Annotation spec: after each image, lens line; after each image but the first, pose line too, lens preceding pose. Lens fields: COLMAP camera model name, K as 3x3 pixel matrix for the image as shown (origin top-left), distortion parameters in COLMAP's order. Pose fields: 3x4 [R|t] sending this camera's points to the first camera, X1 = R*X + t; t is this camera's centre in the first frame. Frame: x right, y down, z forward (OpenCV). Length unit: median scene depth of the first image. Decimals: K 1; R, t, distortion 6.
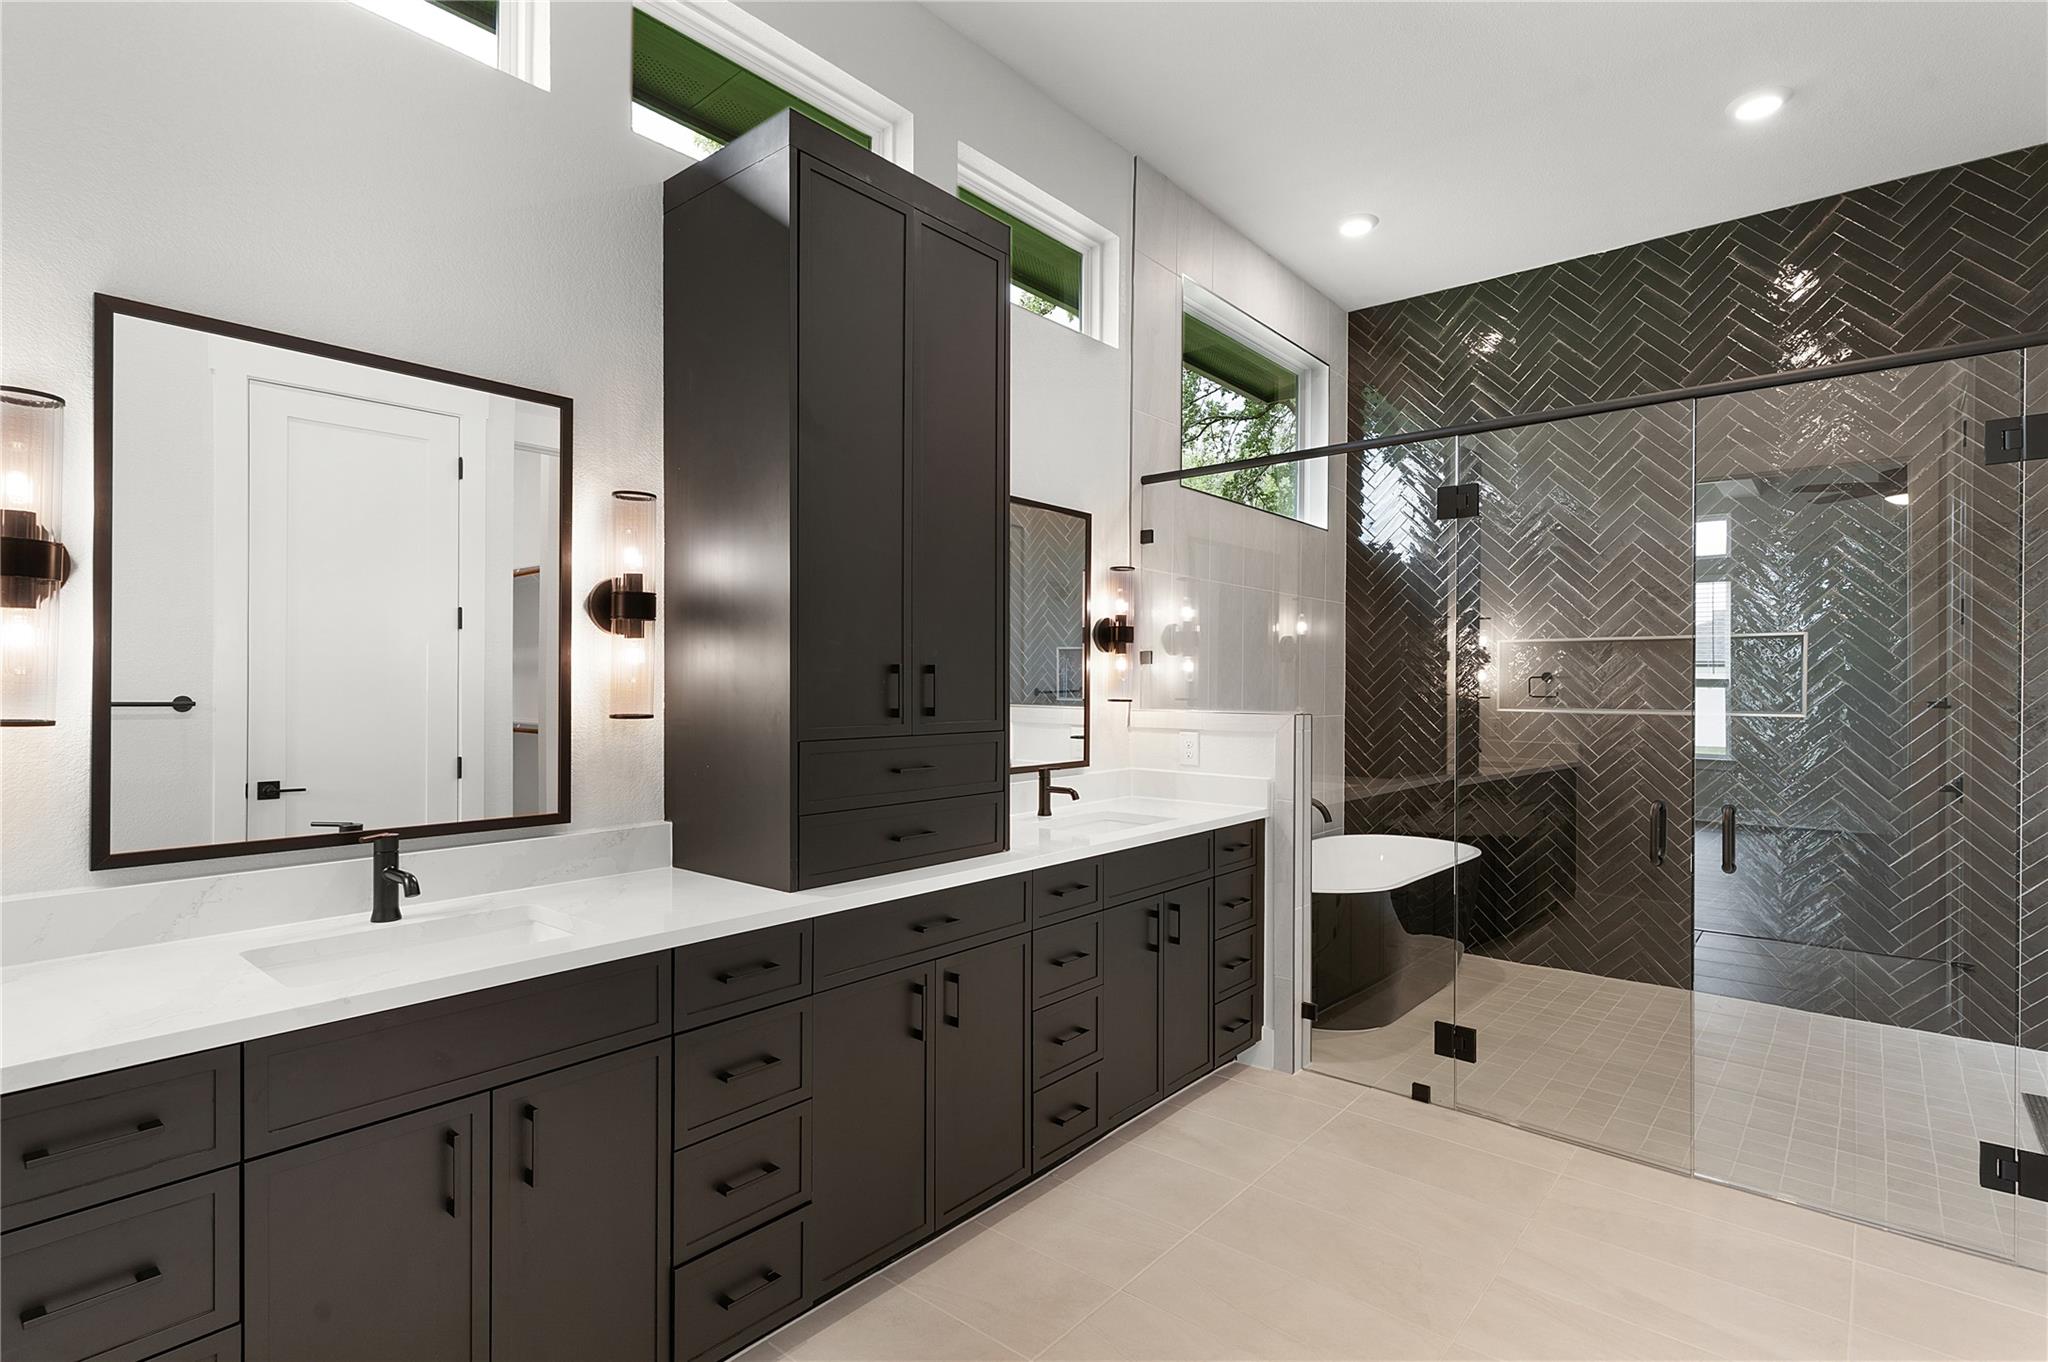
lens RADIAL K [[992.7, 0, 1022.8], [0, 992.7, 683.3], [0, 0, 1]] dist [0.008026, -0.000240]
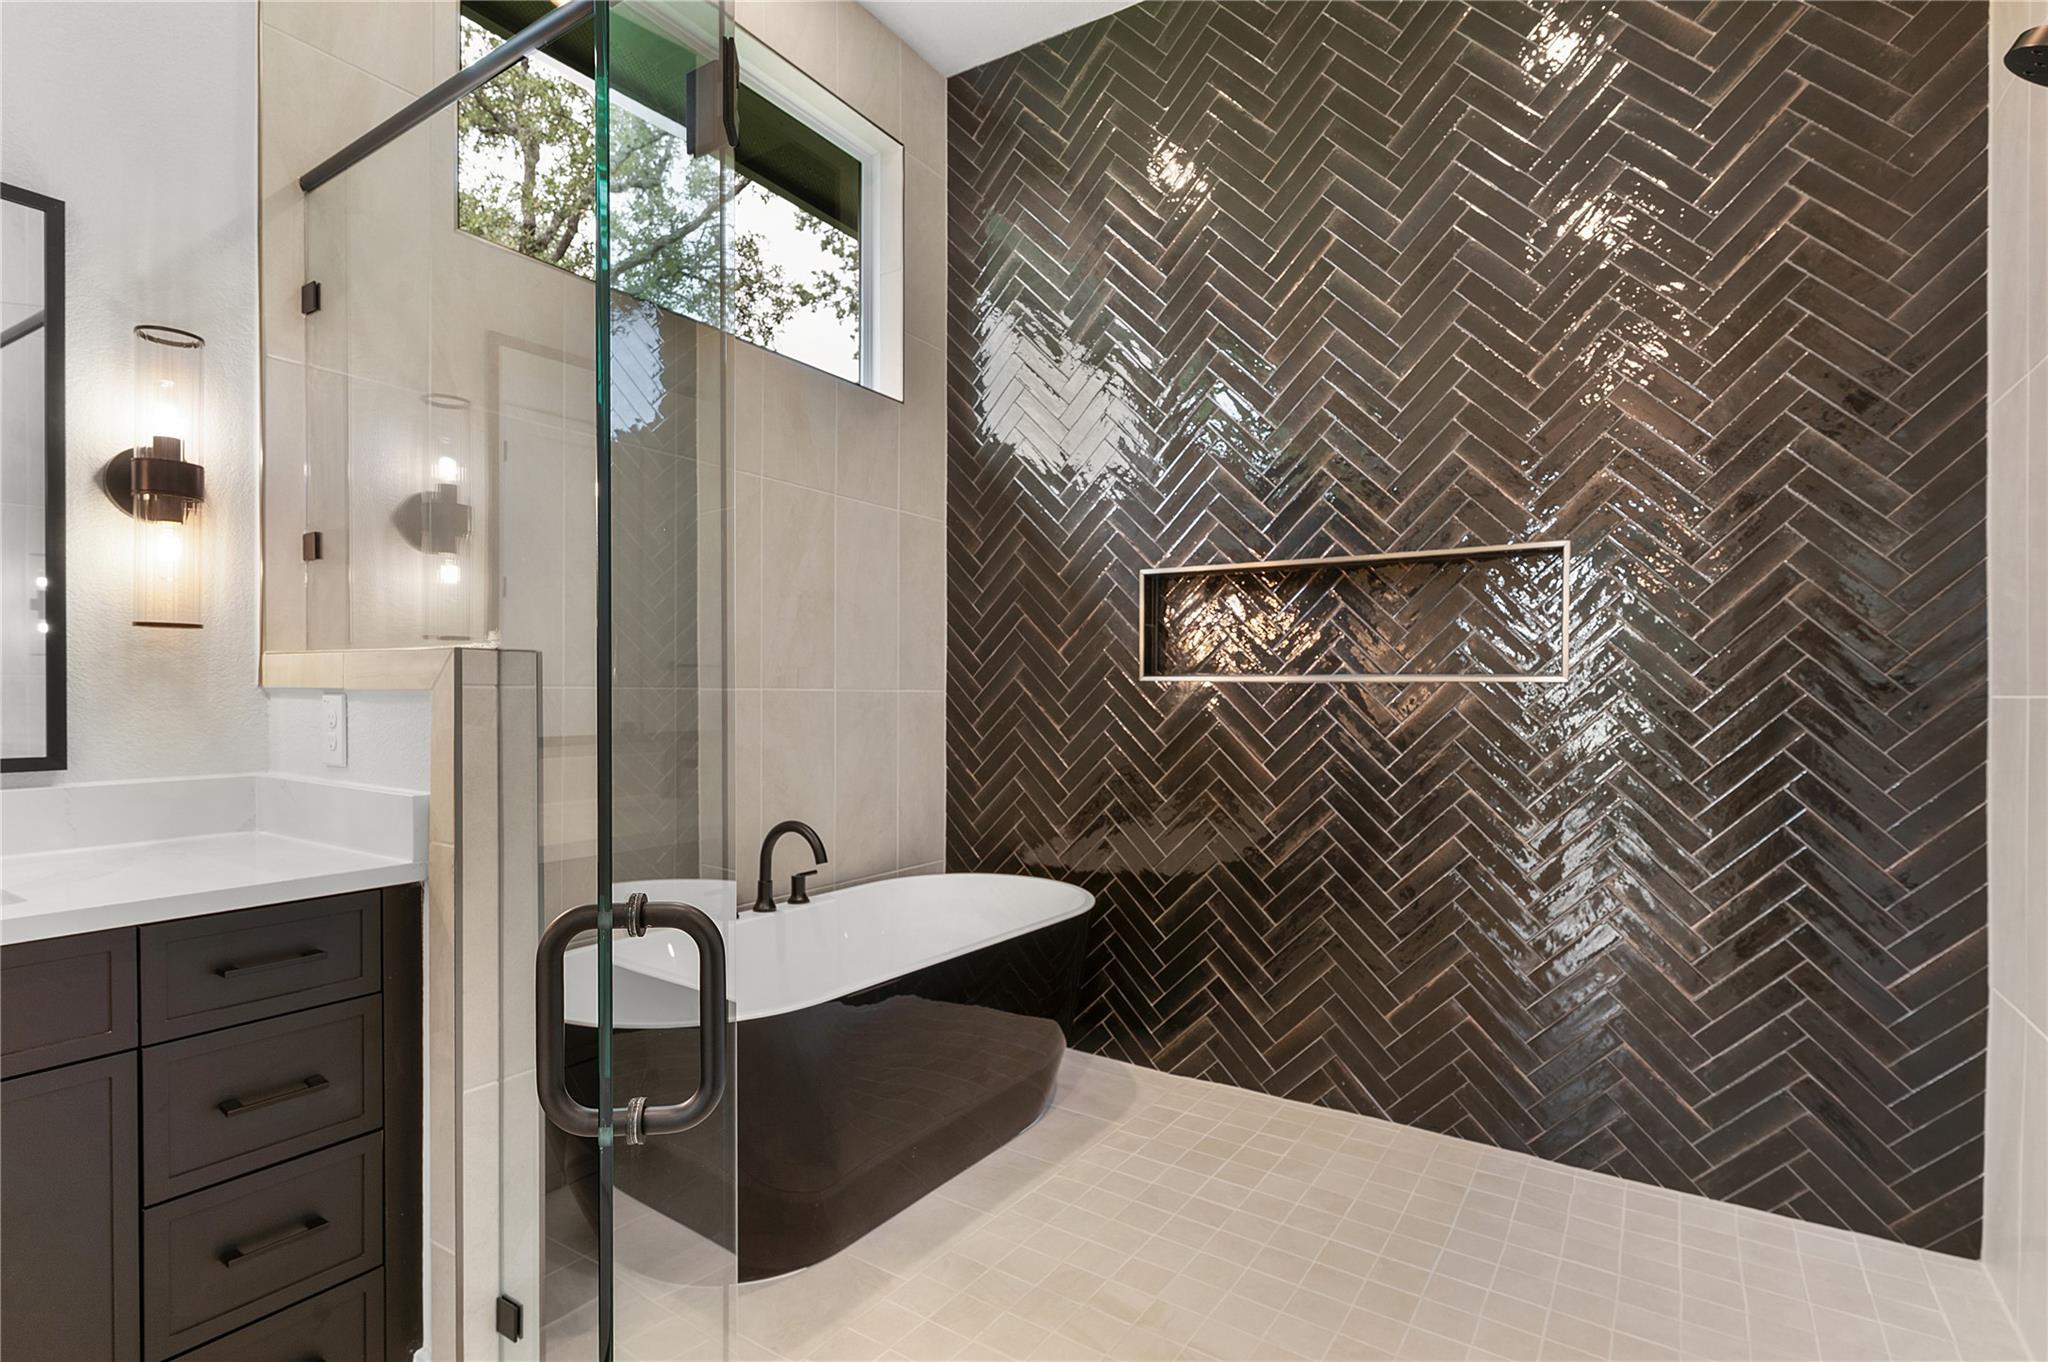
lens RADIAL K [[992.7, 0, 1025.0], [0, 992.7, 687.7], [0, 0, 1]] dist [0.008026, -0.000240]
pose [[0.994486, 0.002248, 0.104846, 0.352179], [-0.001952, 0.999994, -0.002933, 0.036310], [-0.104852, 0.002712, 0.994484, 0.387122]]
